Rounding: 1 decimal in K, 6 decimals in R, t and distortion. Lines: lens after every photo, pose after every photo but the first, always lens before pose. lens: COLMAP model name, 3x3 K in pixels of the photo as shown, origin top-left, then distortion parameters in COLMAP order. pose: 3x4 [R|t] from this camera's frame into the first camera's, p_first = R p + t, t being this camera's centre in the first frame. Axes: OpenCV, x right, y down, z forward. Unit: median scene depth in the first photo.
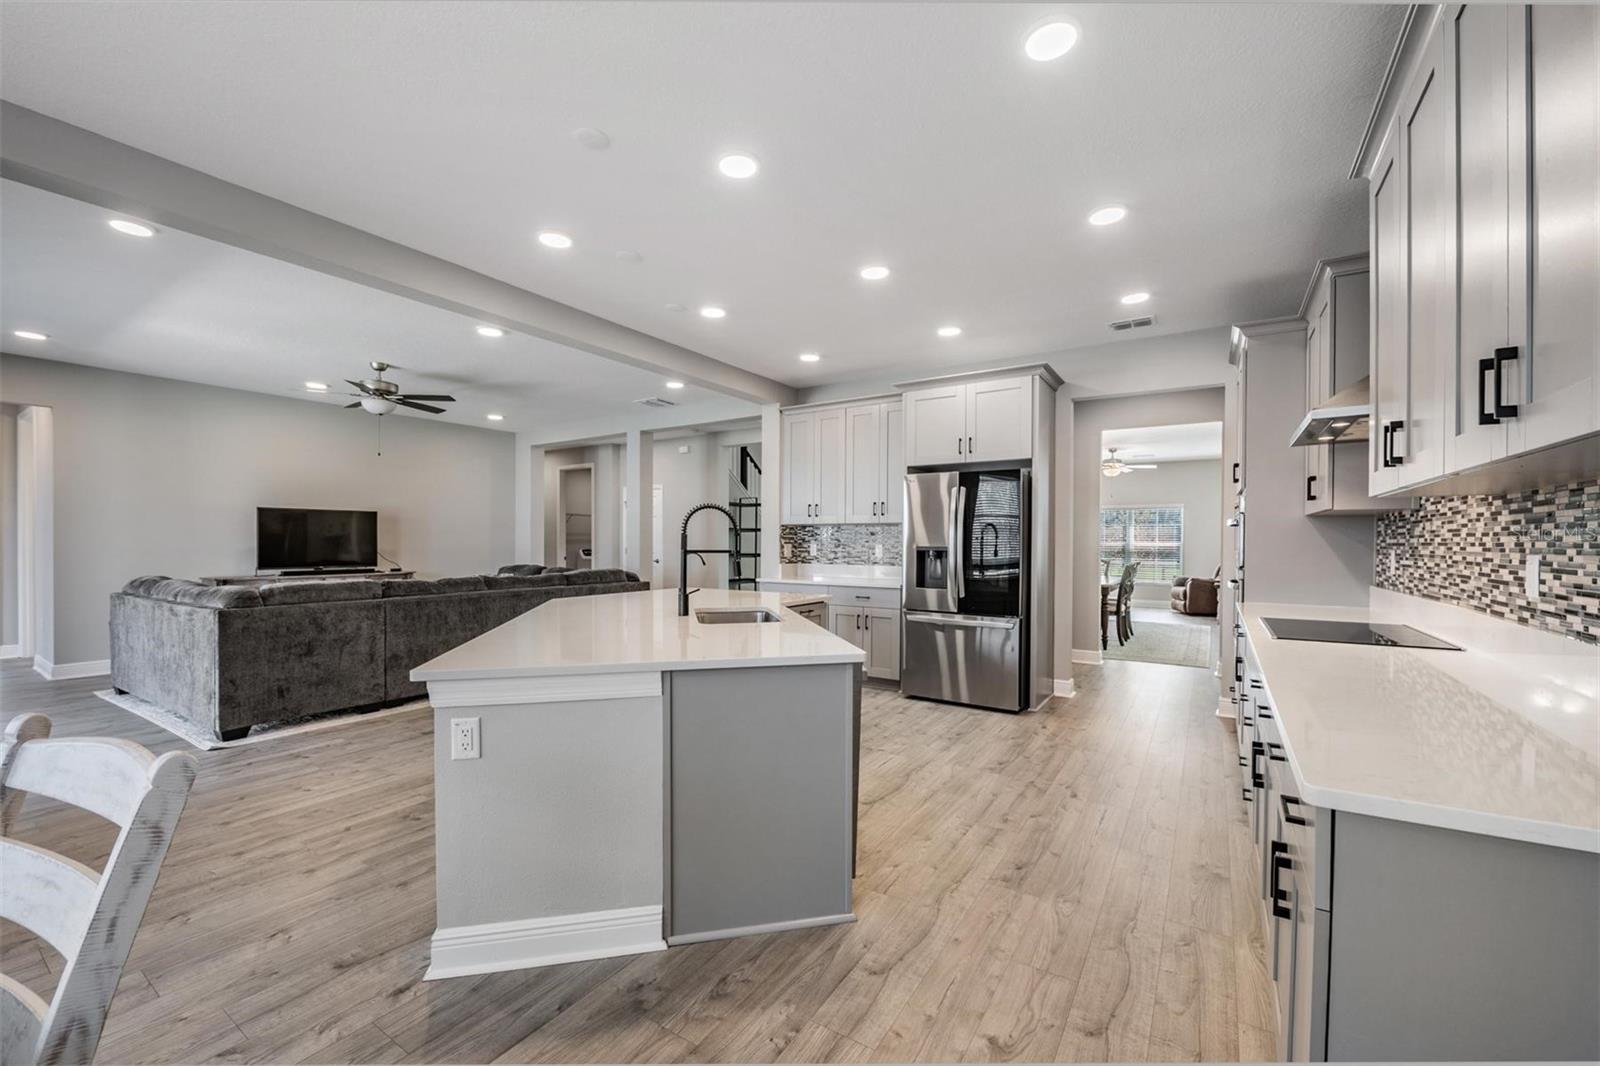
lens RADIAL K [[635.9, 0, 805.8], [0, 635.9, 544.4], [0, 0, 1]] dist [-0.006963, -0.000567]
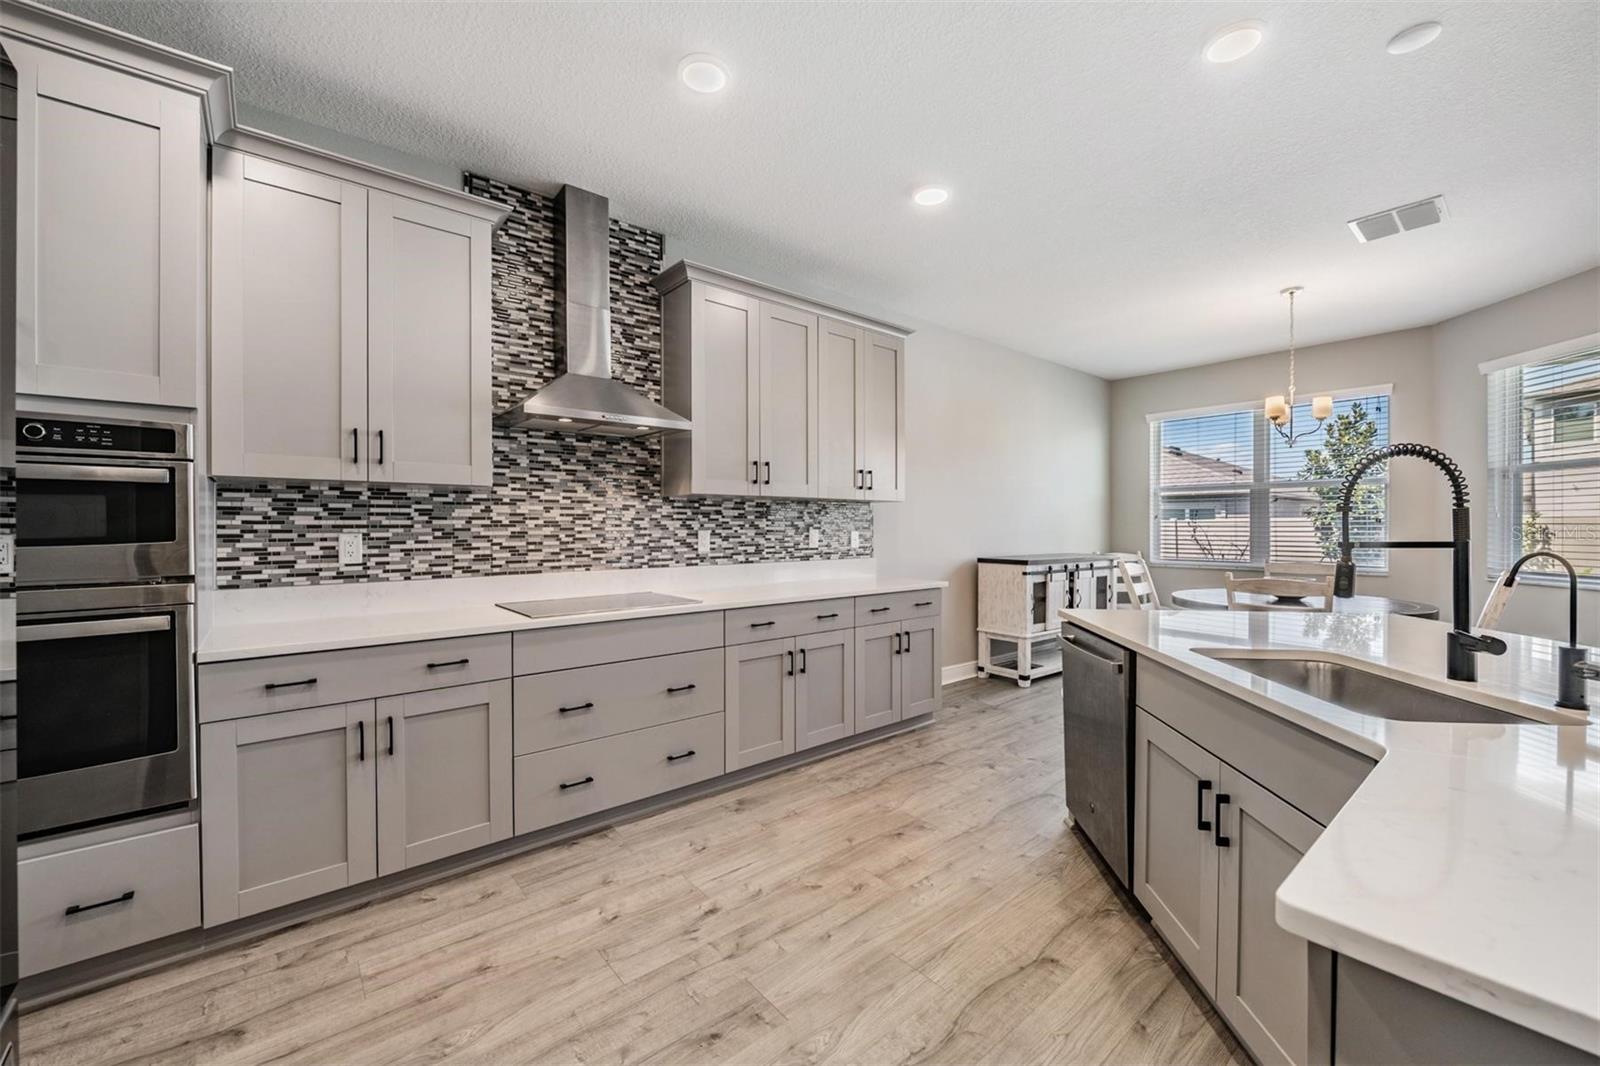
lens RADIAL K [[630.8, 0, 803.8], [0, 630.8, 528.2], [0, 0, 1]] dist [-0.000879, -0.000550]
pose [[-0.954617, -0.003966, 0.297811, 0.093815], [-0.000850, 0.999944, 0.010592, -0.004575], [-0.297836, 0.009858, -0.954566, 1.072985]]
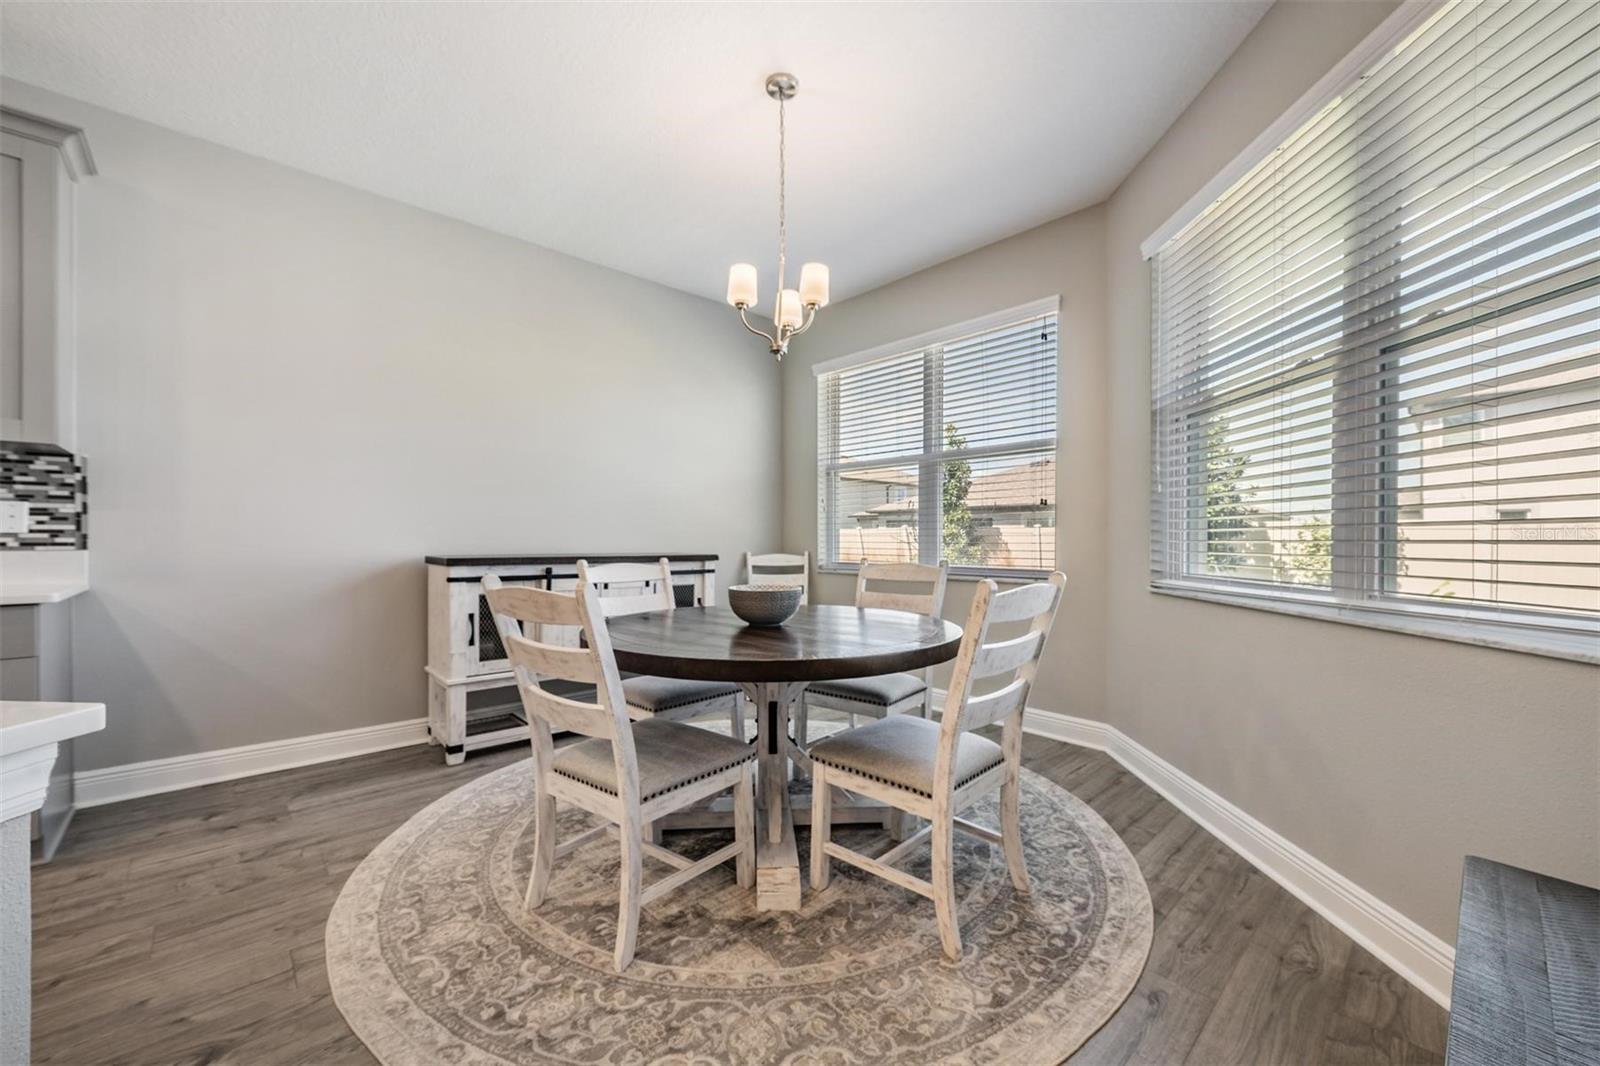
lens RADIAL K [[630.4, 0, 794.1], [0, 630.4, 543.9], [0, 0, 1]] dist [0.001036, -0.000071]
pose [[-0.967442, -0.008444, 0.252952, -0.444388], [-0.004906, 0.999881, 0.014616, 0.033334], [-0.253045, 0.012899, -0.967369, 0.498869]]
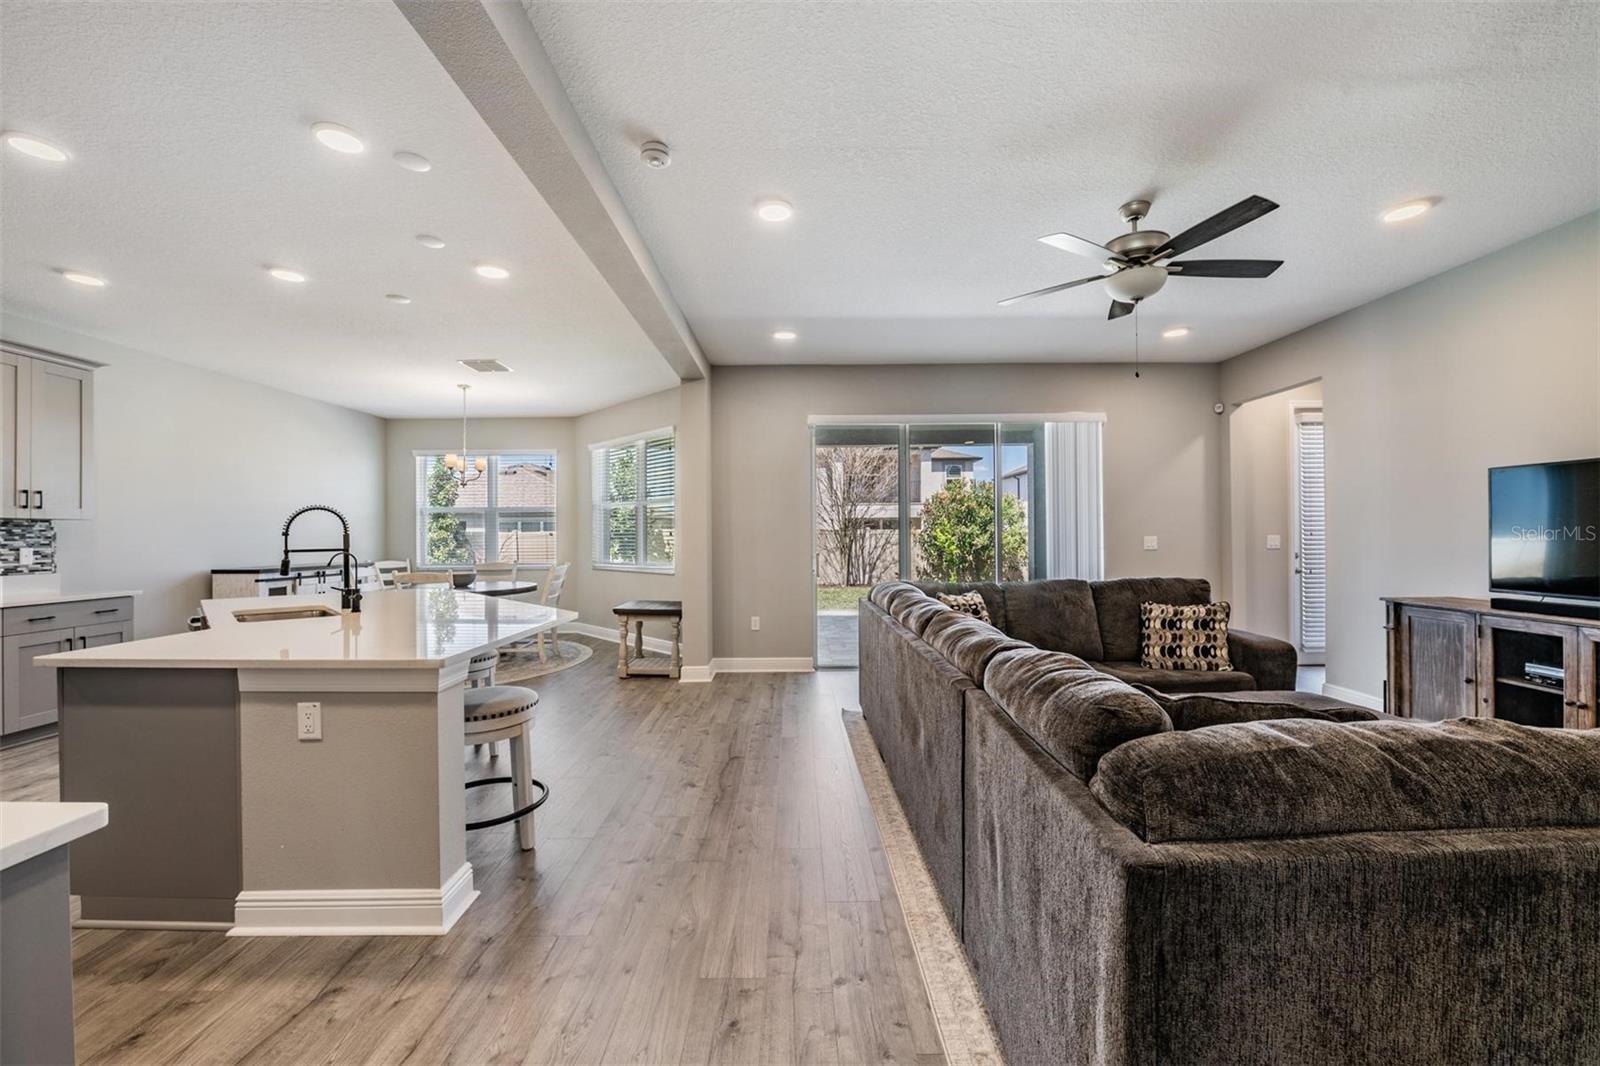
lens RADIAL K [[629.5, 0, 800.0], [0, 629.5, 533.0], [0, 0, 1]] dist [-0.000205, -0.004907]
pose [[-0.840205, 0.001955, -0.542266, -0.169906], [0.001298, 0.999998, 0.001593, -0.012798], [0.542268, 0.000634, -0.840205, 1.574734]]
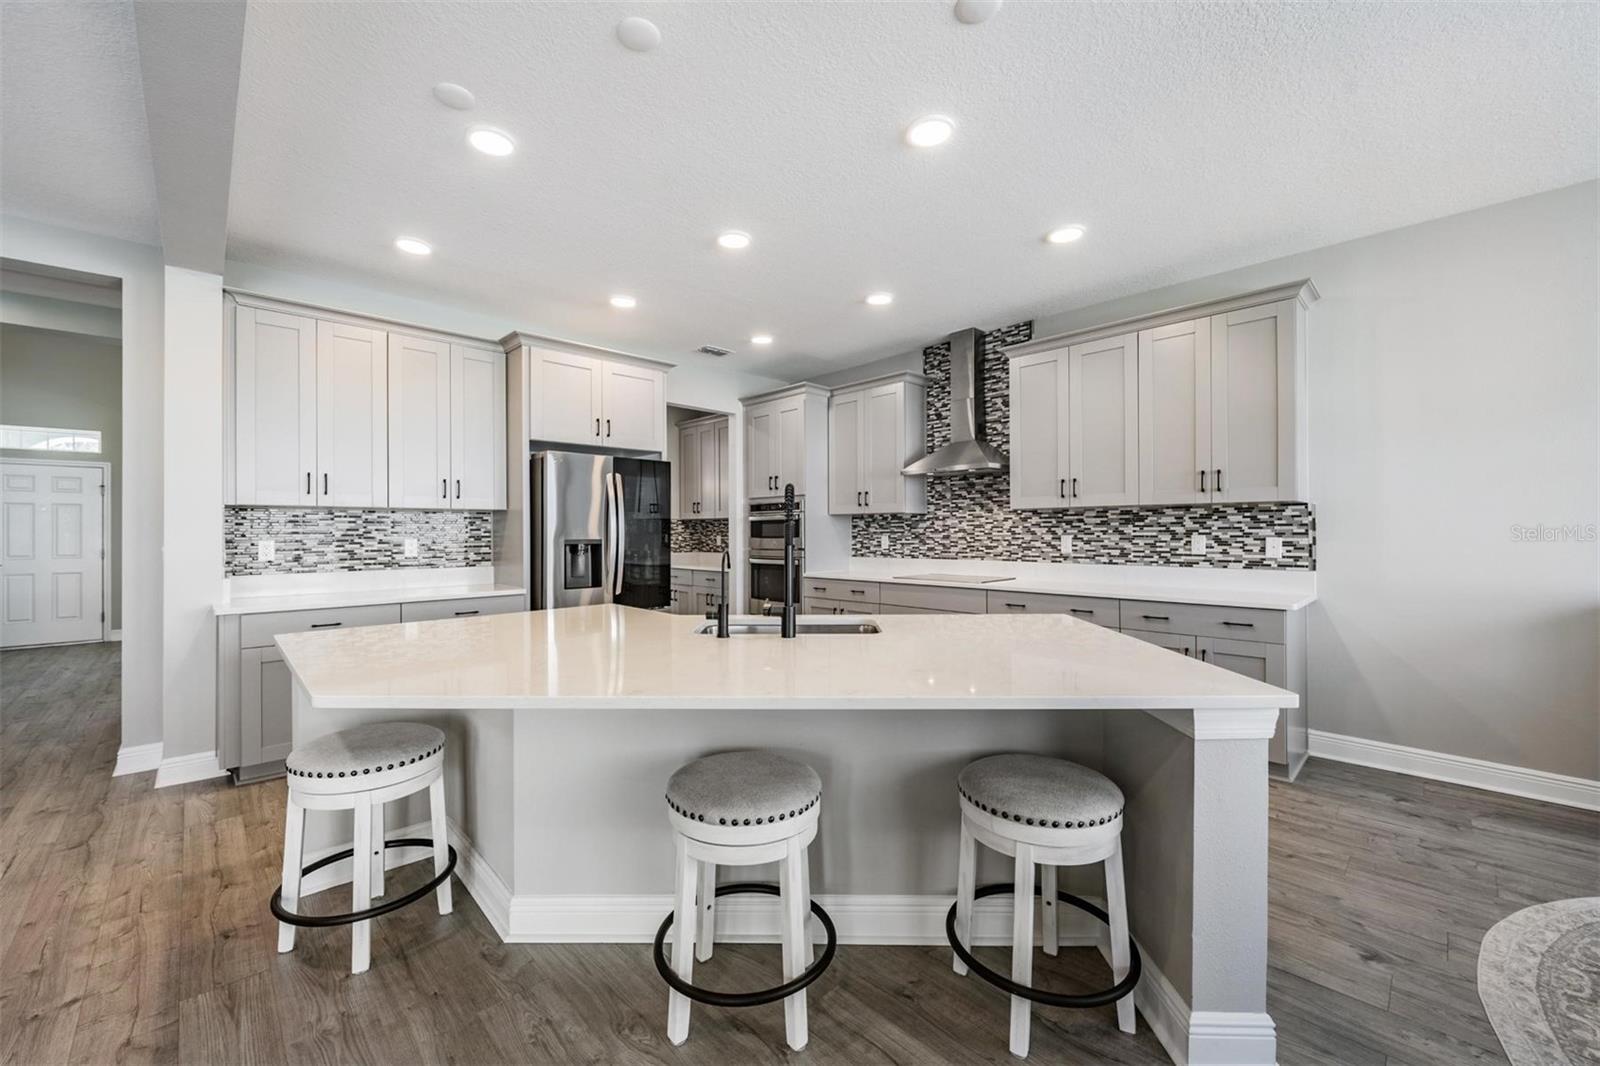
lens RADIAL K [[625.6, 0, 797.0], [0, 625.6, 528.7], [0, 0, 1]] dist [0.000797, -0.004403]
pose [[0.234916, 0.000111, 0.972016, -0.588535], [0.011201, 0.999933, -0.002821, -0.005587], [-0.971951, 0.011550, 0.234899, 0.553866]]
